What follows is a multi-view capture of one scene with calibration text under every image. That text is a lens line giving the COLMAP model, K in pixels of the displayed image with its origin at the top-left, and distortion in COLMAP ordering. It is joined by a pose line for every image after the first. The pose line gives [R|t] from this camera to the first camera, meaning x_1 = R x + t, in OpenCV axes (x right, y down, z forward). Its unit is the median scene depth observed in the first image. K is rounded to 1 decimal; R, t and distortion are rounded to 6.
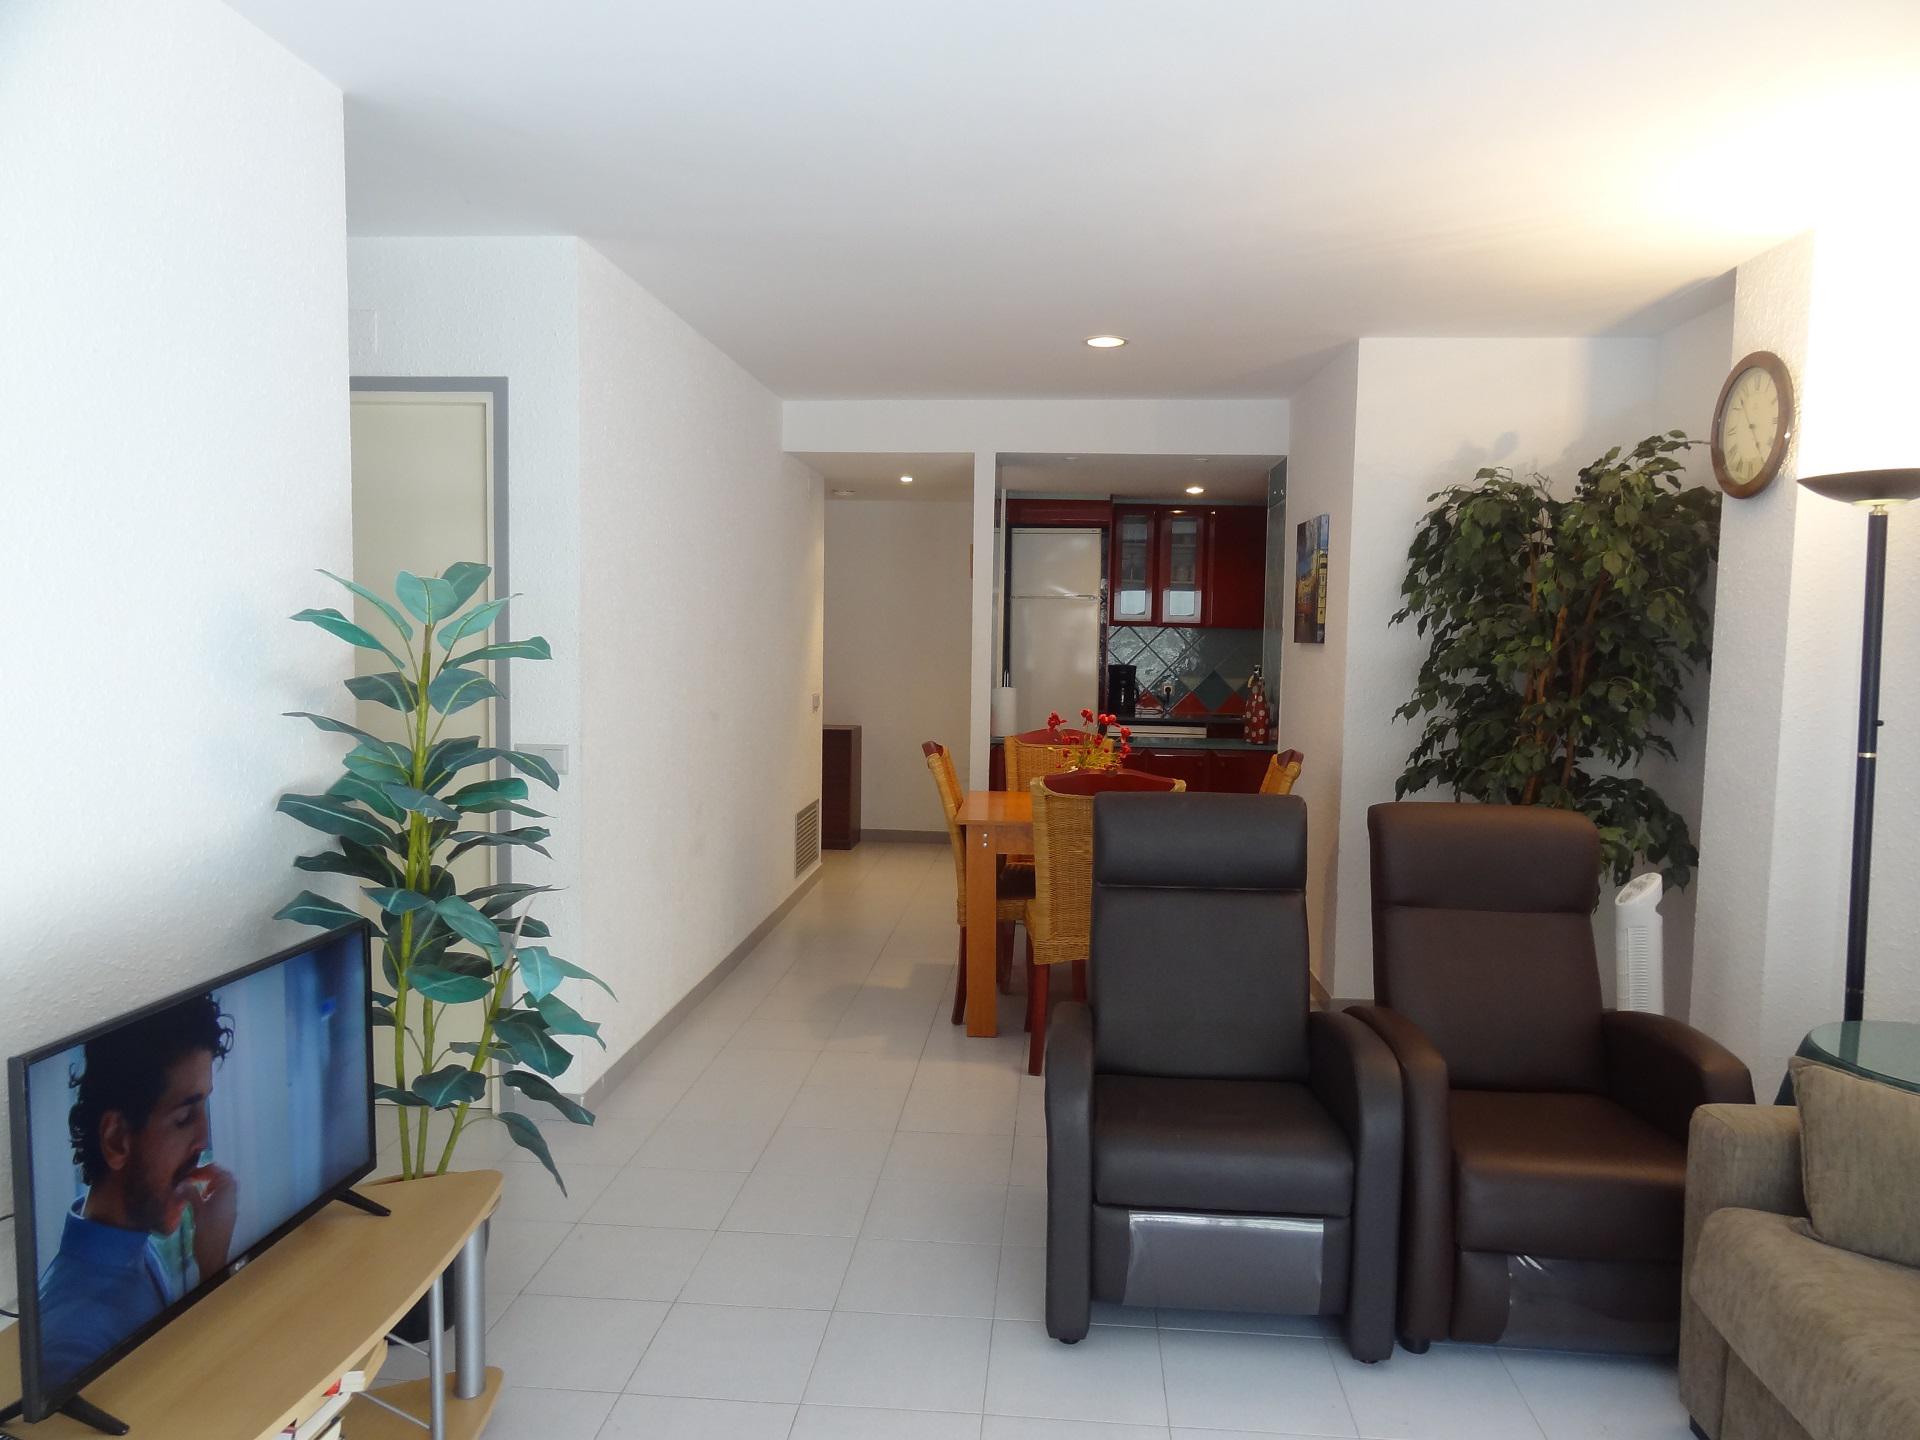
lens RADIAL K [[1379.8, 0, 960.0], [0, 1379.8, 720.0], [0, 0, 1]] dist [-0.003540, -0.000471]
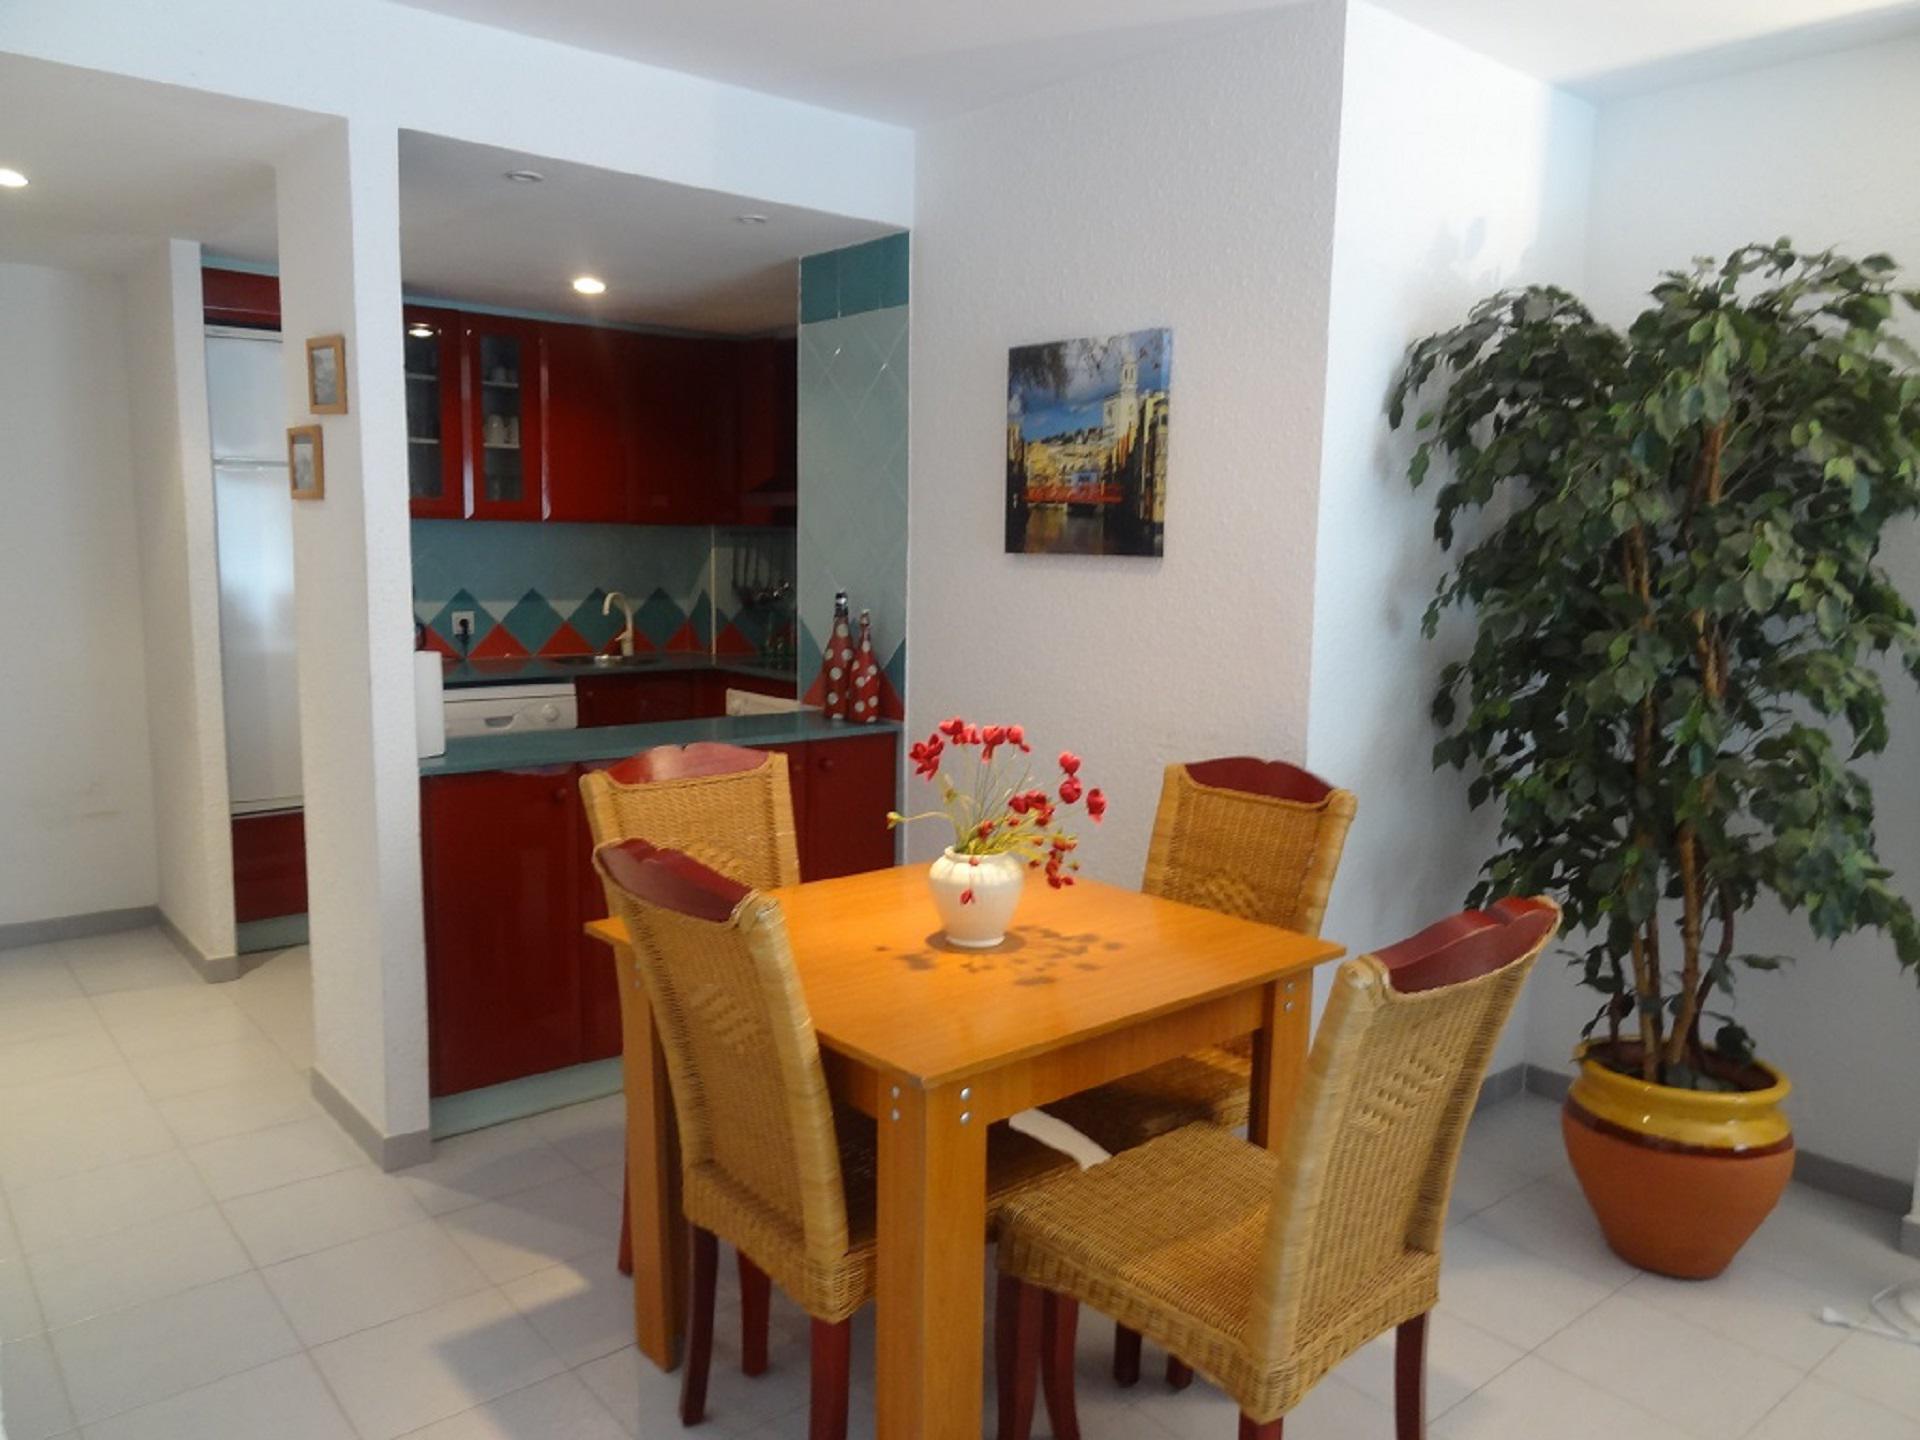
lens RADIAL K [[1379.8, 0, 960.0], [0, 1379.8, 720.0], [0, 0, 1]] dist [-0.003540, -0.000471]
pose [[0.704409, -0.095059, 0.703400, -0.203309], [0.039597, 0.994711, 0.094773, -0.044459], [-0.708689, -0.038906, 0.704448, 0.633553]]
